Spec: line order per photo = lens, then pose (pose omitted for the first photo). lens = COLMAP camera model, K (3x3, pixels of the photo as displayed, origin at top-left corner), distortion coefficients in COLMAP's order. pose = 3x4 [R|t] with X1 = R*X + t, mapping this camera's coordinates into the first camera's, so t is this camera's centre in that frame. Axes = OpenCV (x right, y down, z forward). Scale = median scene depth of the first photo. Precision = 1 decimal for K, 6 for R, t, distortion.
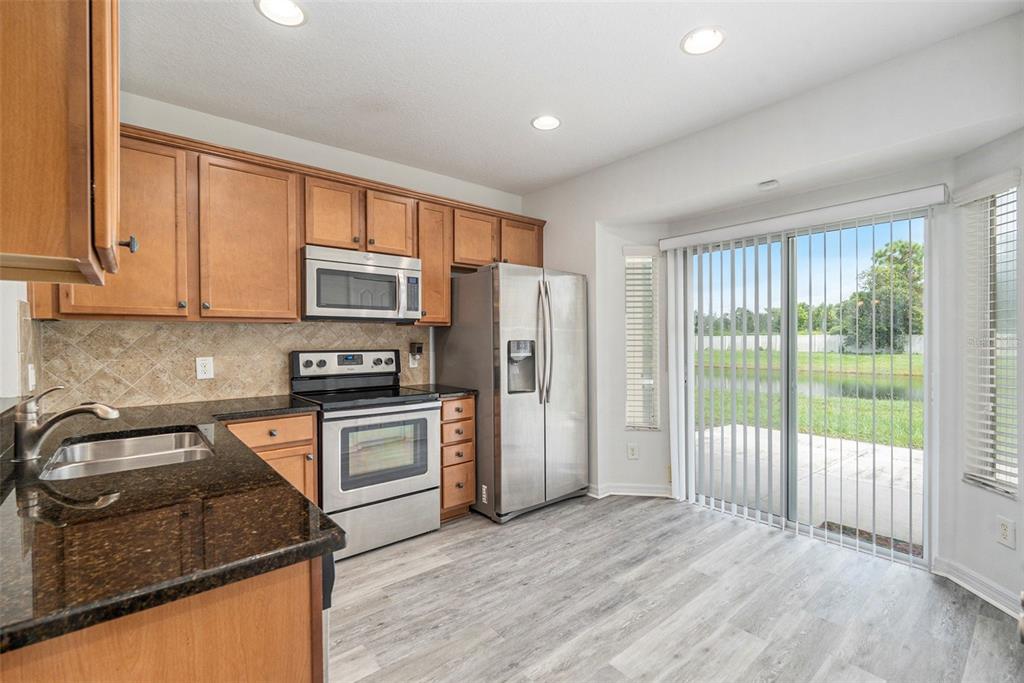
lens RADIAL K [[454.8, 0, 510.2], [0, 454.8, 342.1], [0, 0, 1]] dist [-0.002596, 0.001411]
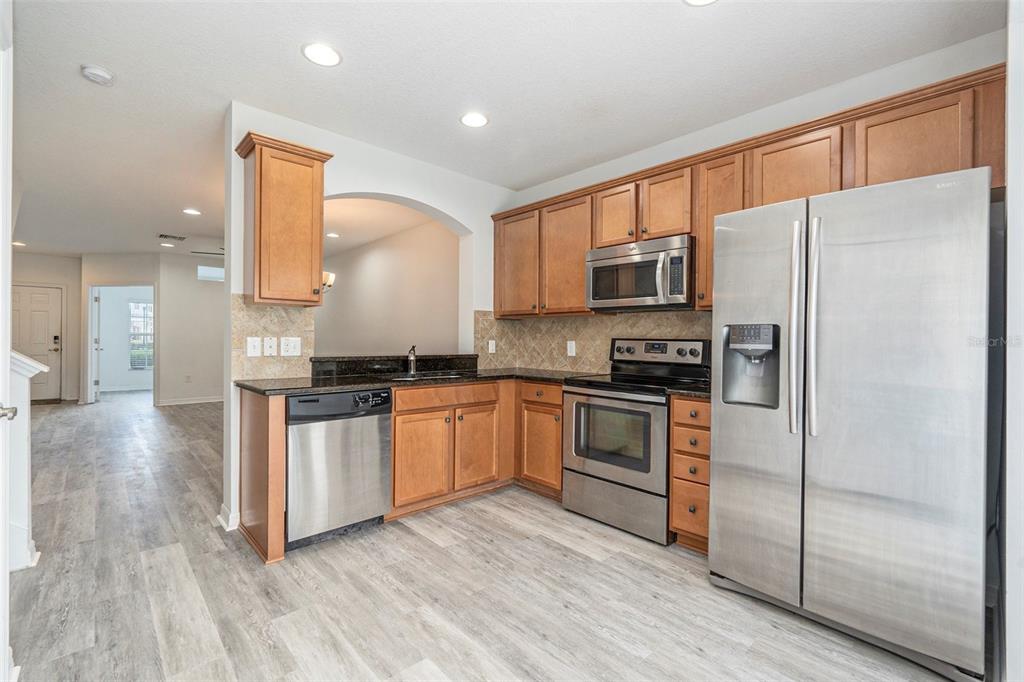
lens RADIAL K [[454.8, 0, 510.9], [0, 454.8, 337.3], [0, 0, 1]] dist [-0.002596, 0.001411]
pose [[0.040569, -0.000696, -0.999176, 0.758914], [-0.019940, 0.999800, -0.001506, 0.026148], [0.998978, 0.019985, 0.040547, 0.732576]]
